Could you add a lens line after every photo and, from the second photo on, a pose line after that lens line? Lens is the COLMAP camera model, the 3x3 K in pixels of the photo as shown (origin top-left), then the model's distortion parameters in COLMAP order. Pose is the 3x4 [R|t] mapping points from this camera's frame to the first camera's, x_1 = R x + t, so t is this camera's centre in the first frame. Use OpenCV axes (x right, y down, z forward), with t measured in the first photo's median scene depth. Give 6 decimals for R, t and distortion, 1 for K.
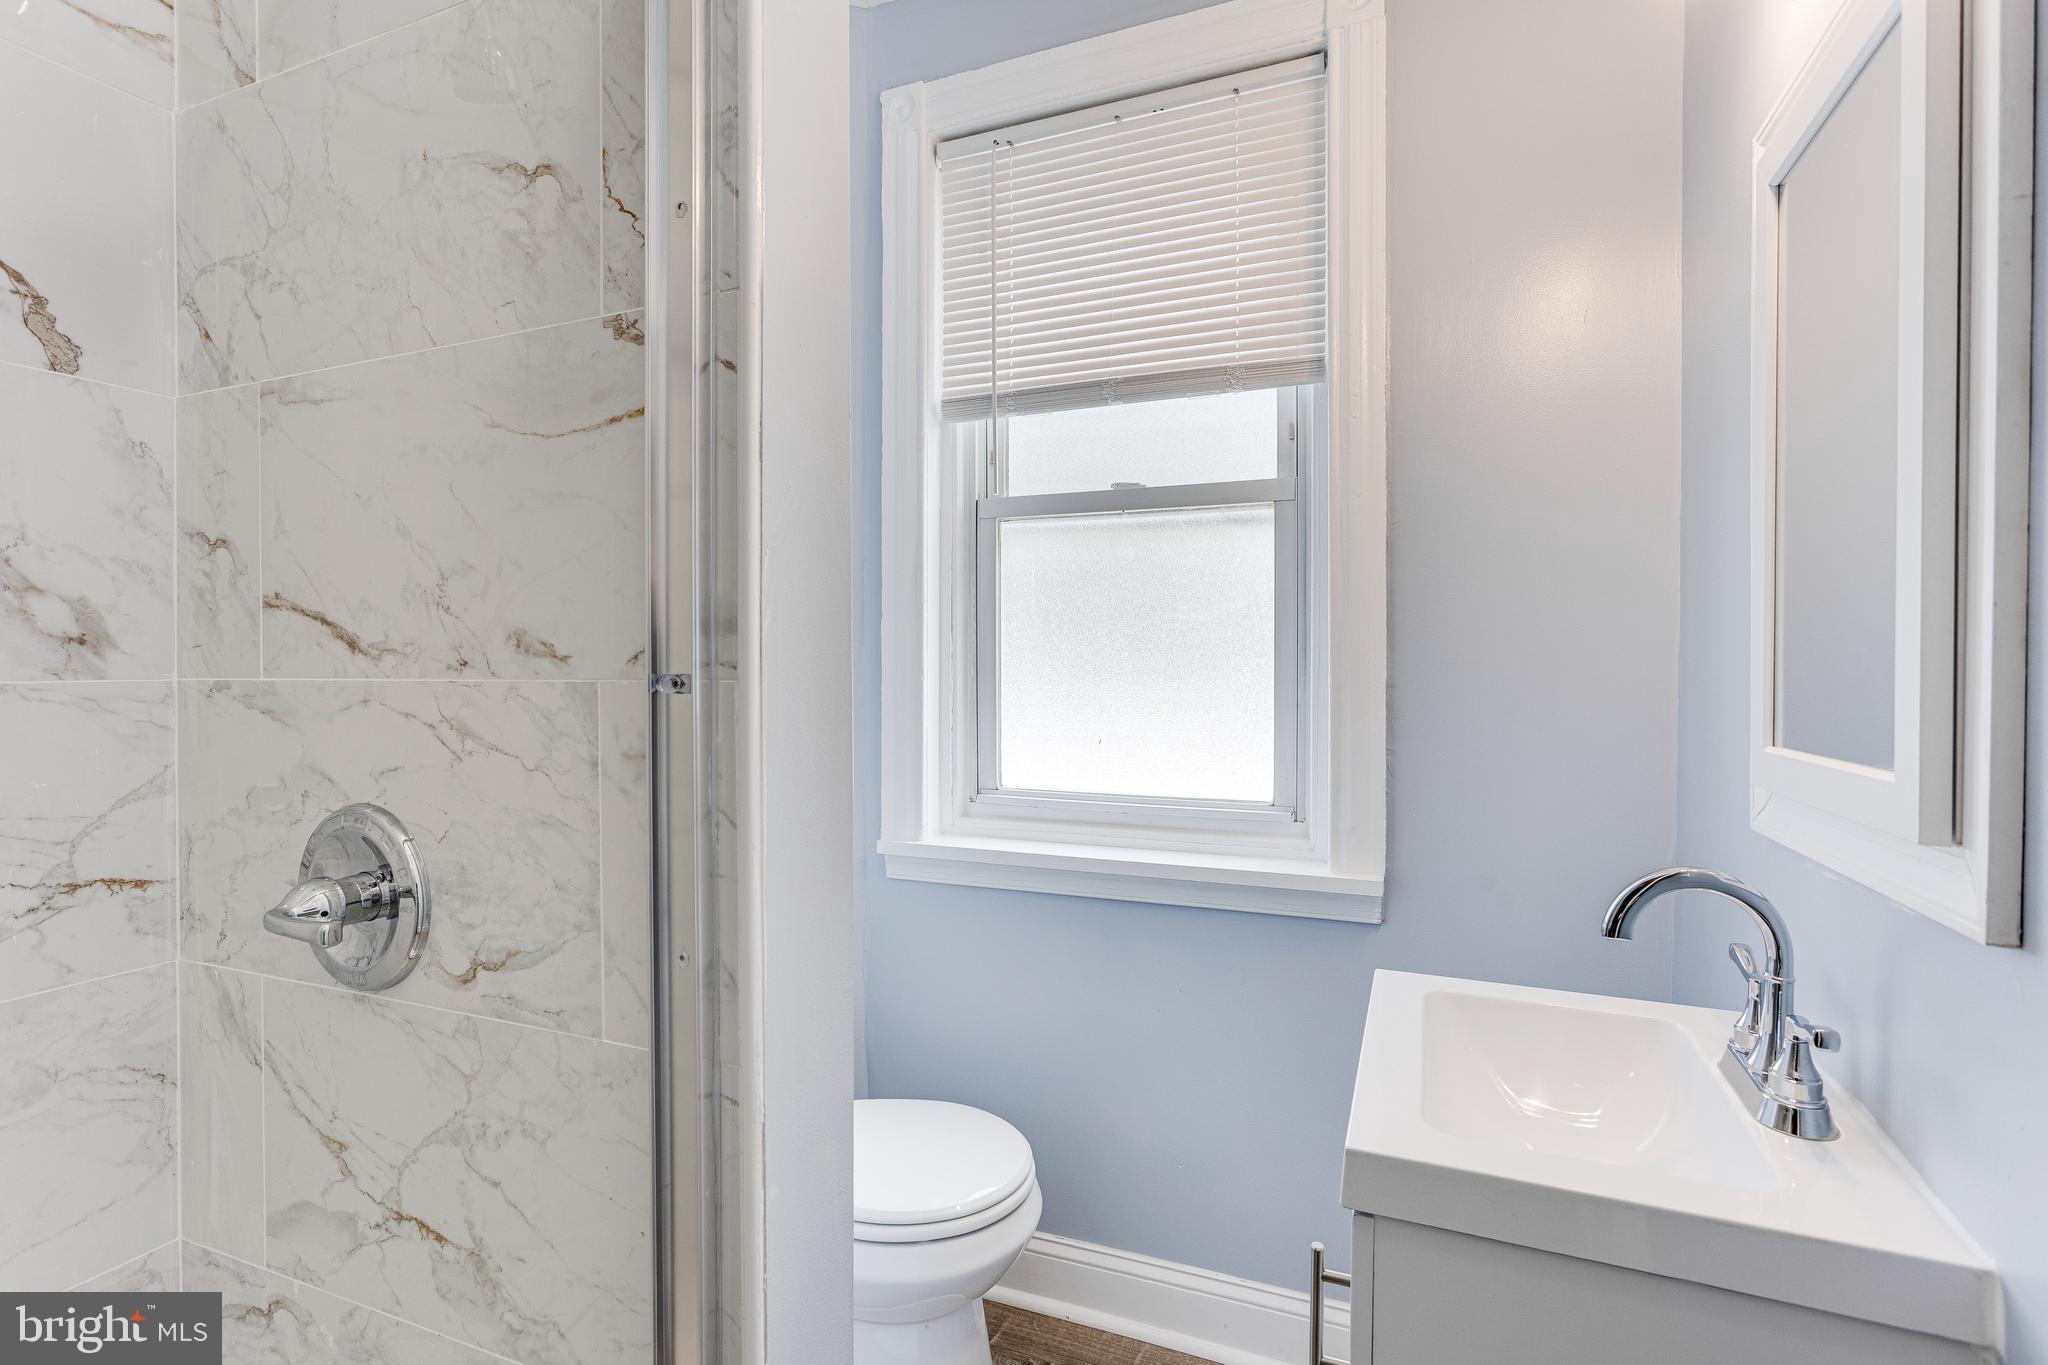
lens RADIAL K [[964.2, 0, 1028.6], [0, 964.2, 676.5], [0, 0, 1]] dist [-0.030904, 0.018902]
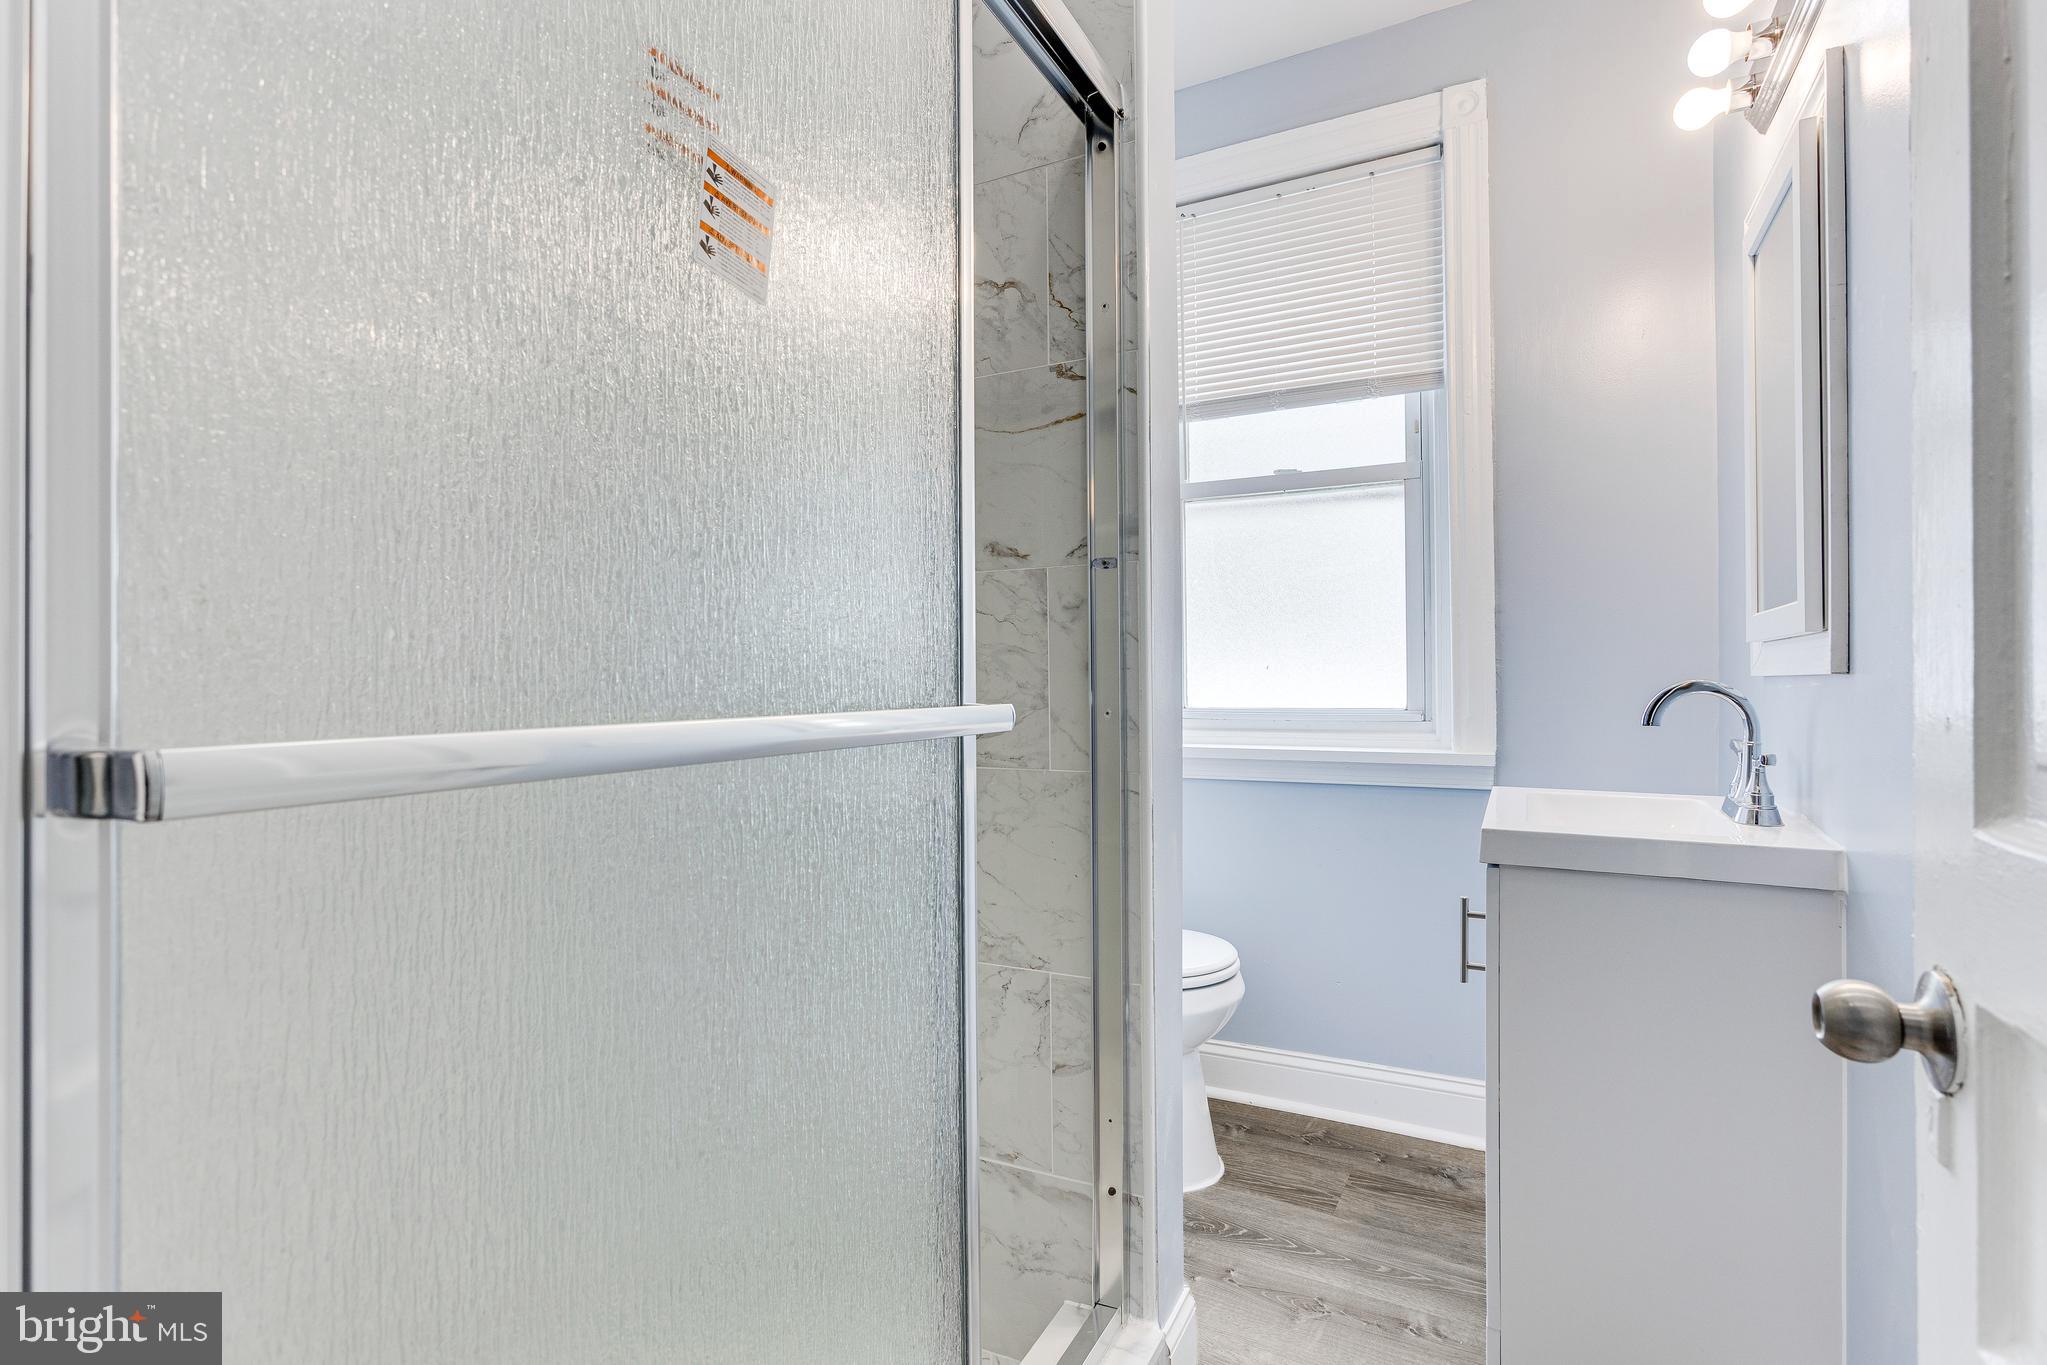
lens RADIAL K [[973.9, 0, 1024.3], [0, 973.9, 674.7], [0, 0, 1]] dist [-0.041275, 0.033408]
pose [[0.996170, -0.007162, -0.087141, -0.172113], [0.005690, 0.999837, -0.017120, 0.120896], [0.087250, 0.016559, 0.996049, -0.415678]]
